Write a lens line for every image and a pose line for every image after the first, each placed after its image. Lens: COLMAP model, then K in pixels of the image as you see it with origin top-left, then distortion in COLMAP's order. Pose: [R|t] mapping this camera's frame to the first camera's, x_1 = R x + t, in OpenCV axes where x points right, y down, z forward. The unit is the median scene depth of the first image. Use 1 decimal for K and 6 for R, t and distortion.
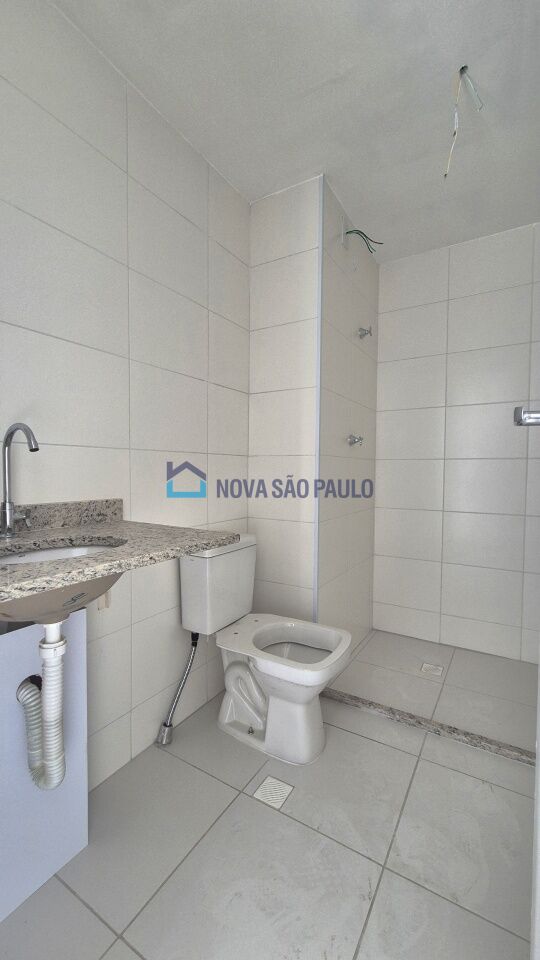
lens RADIAL K [[387.0, 0, 267.9], [0, 387.0, 480.2], [0, 0, 1]] dist [-0.003928, 0.000057]
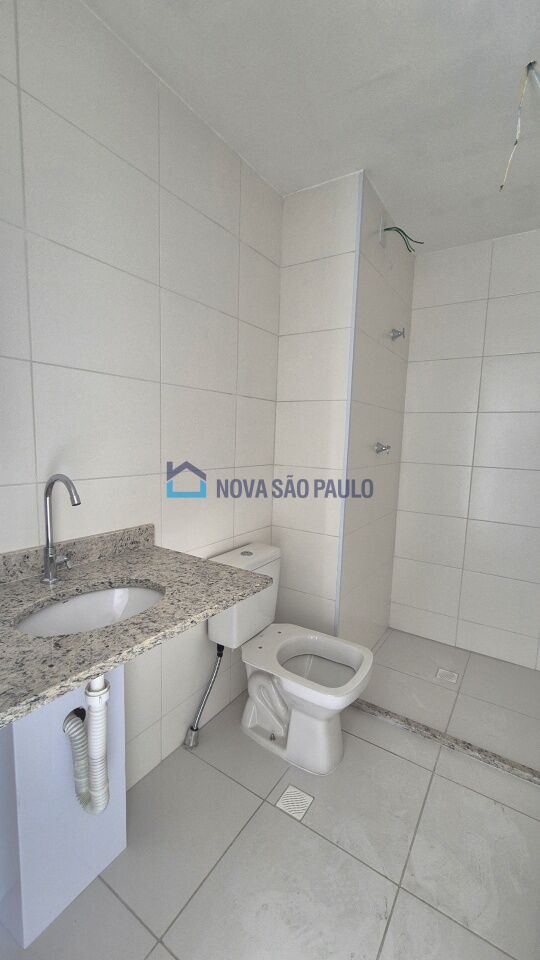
lens RADIAL K [[387.0, 0, 266.7], [0, 387.0, 471.6], [0, 0, 1]] dist [-0.003928, 0.000057]
pose [[0.999067, 0.027499, -0.033308, -0.046094], [-0.024671, 0.996283, 0.082537, -0.163244], [0.035454, -0.081638, 0.996031, 0.008190]]
